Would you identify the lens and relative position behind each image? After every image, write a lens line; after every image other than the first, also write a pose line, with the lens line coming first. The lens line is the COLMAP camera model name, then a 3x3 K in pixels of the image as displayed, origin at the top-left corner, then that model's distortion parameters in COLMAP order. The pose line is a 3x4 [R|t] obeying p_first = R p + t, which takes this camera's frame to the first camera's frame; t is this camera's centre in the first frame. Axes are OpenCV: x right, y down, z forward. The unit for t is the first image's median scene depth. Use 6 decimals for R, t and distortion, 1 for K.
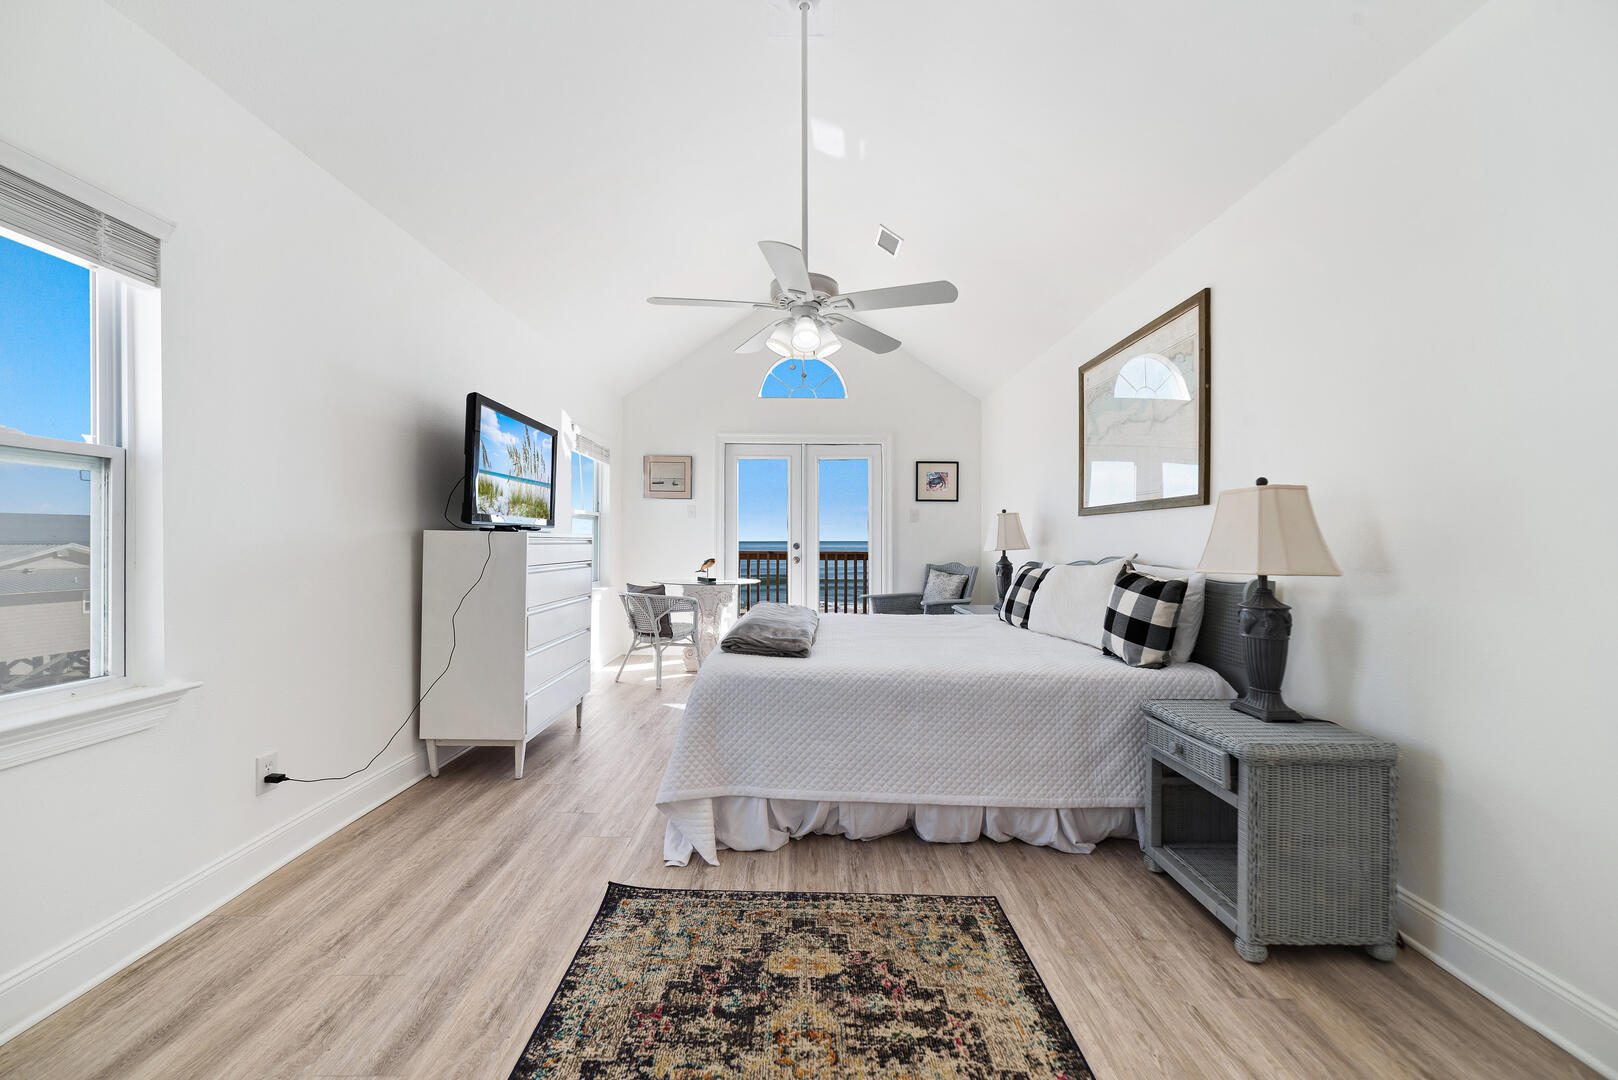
lens RADIAL K [[632.9, 0, 810.6], [0, 632.9, 526.8], [0, 0, 1]] dist [-0.000236, 0.000004]
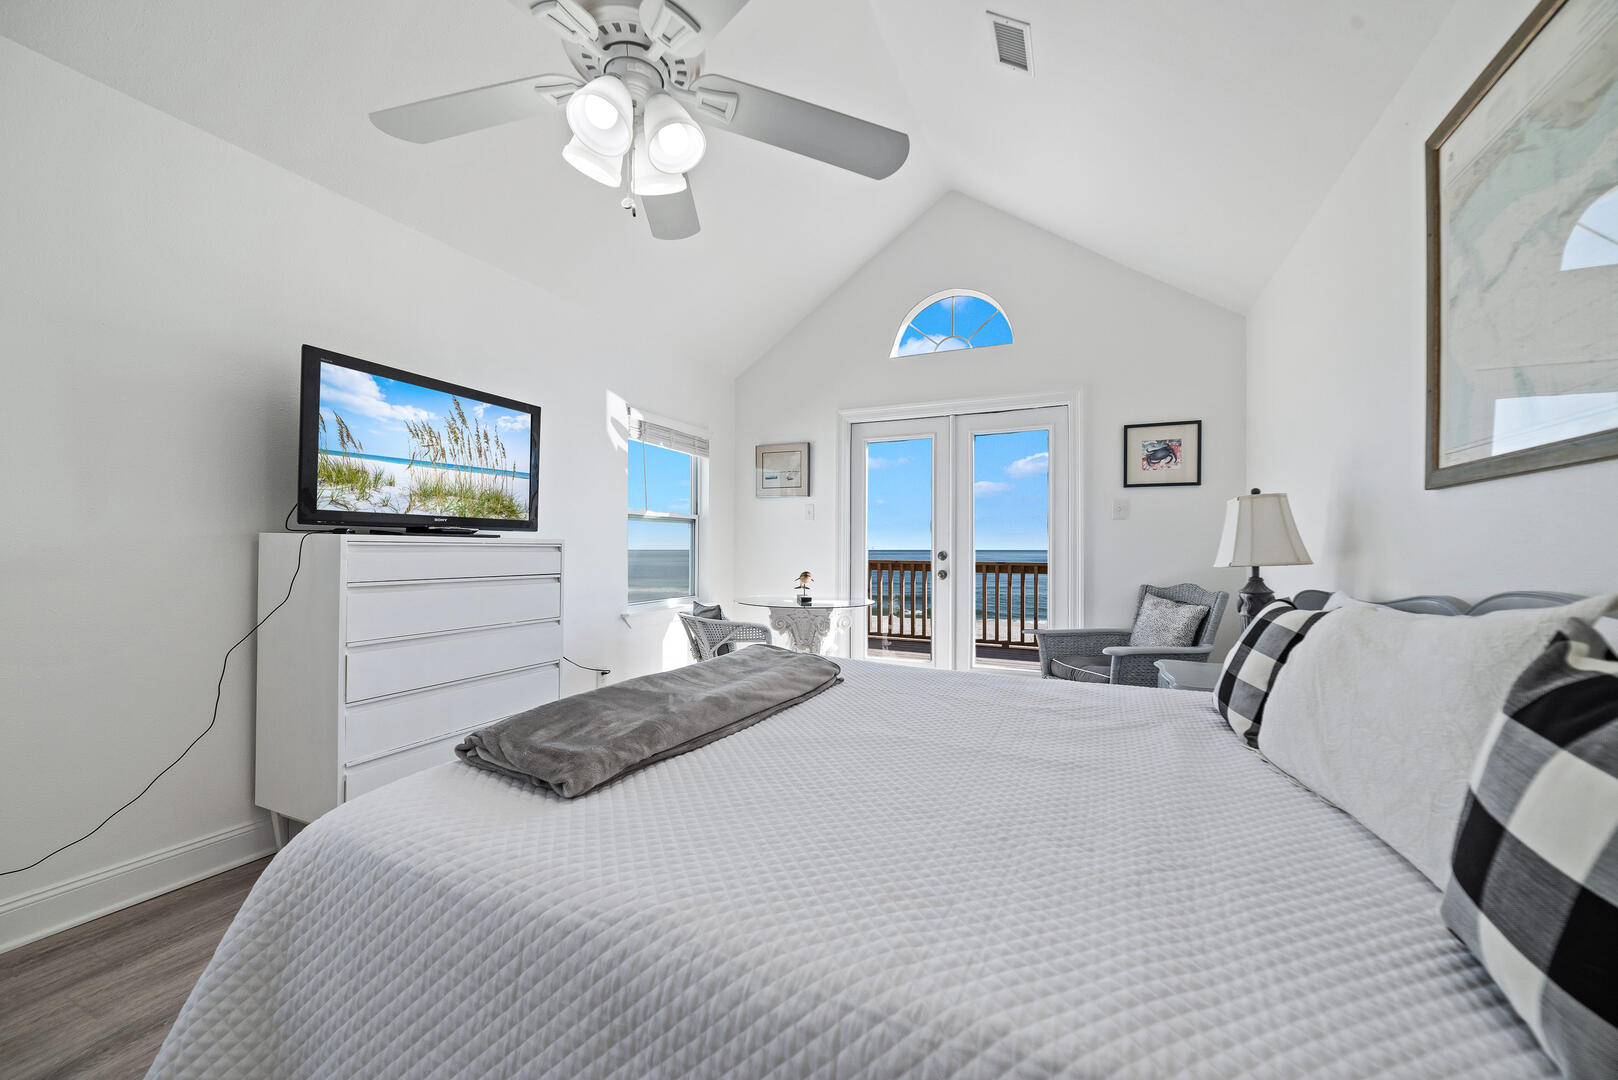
lens RADIAL K [[623.5, 0, 809.0], [0, 623.5, 540.0], [0, 0, 1]] dist [0.000109, 0.000154]
pose [[0.904170, -0.005386, -0.427139, 0.185022], [0.008200, 0.999955, 0.004748, 0.009737], [0.427094, -0.007796, 0.904174, 0.360353]]
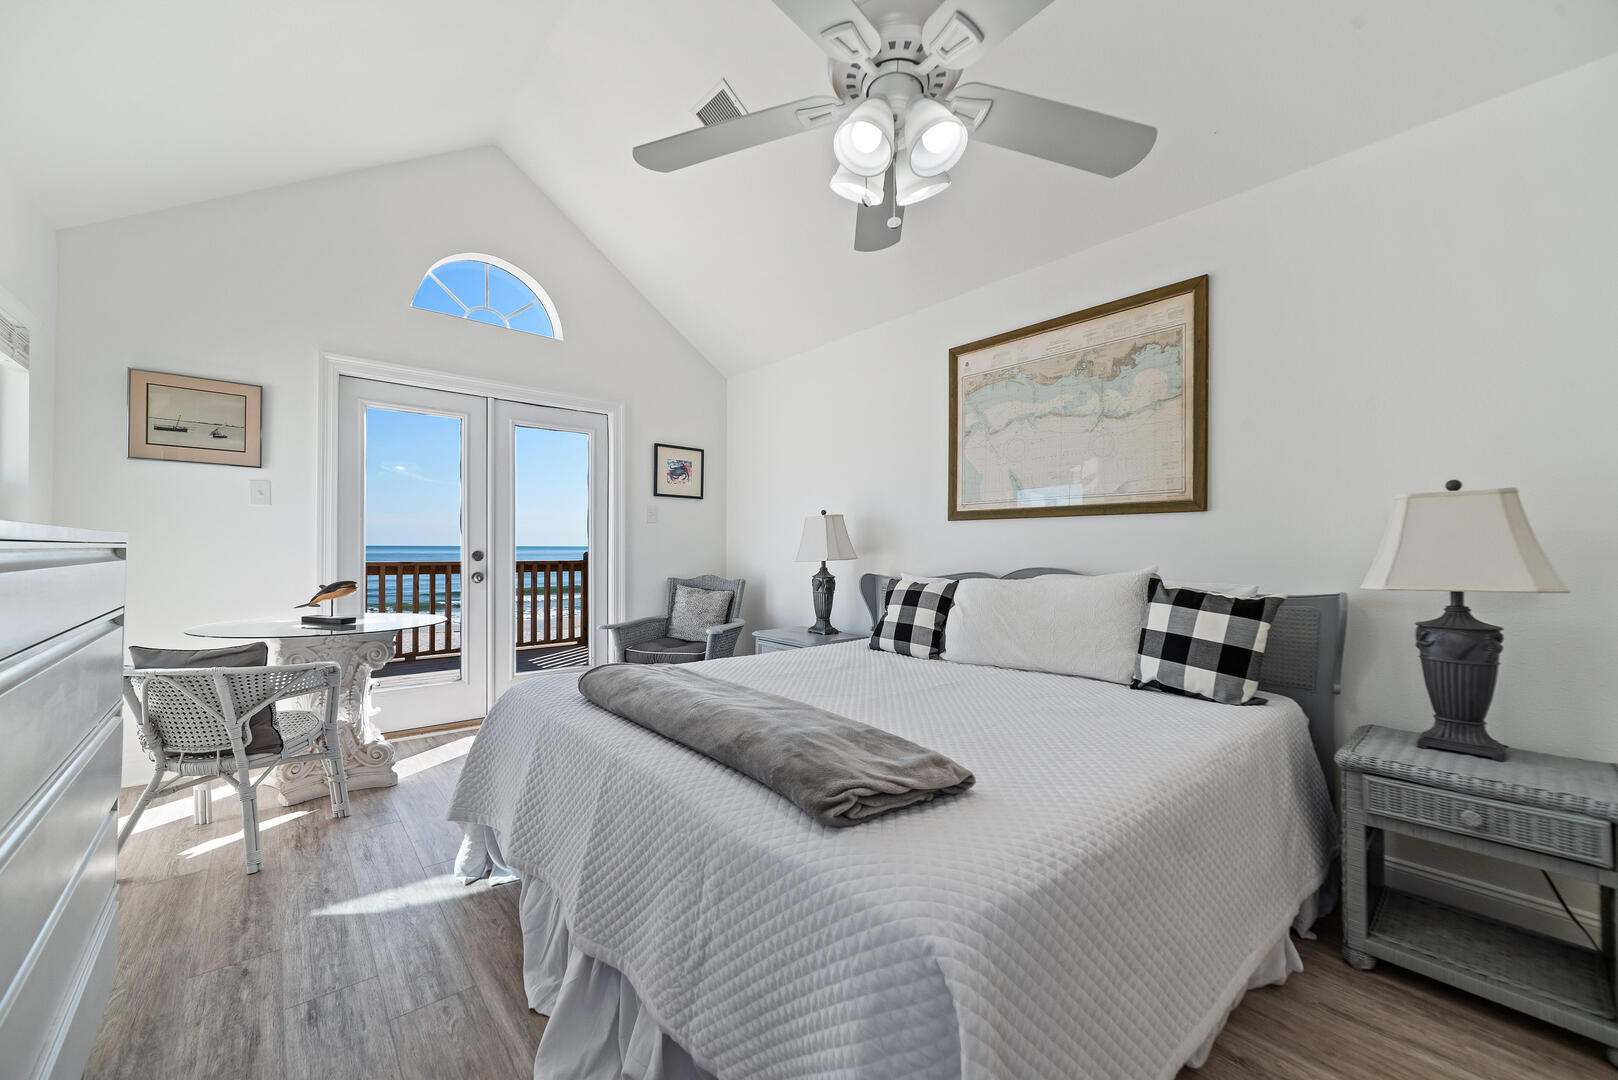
lens RADIAL K [[623.5, 0, 809.0], [0, 623.5, 540.0], [0, 0, 1]] dist [0.000109, 0.000154]
pose [[0.760056, 0.009681, 0.649786, -0.224391], [-0.017571, 0.999830, 0.005656, 0.006551], [-0.649620, -0.015716, 0.760096, 0.388243]]
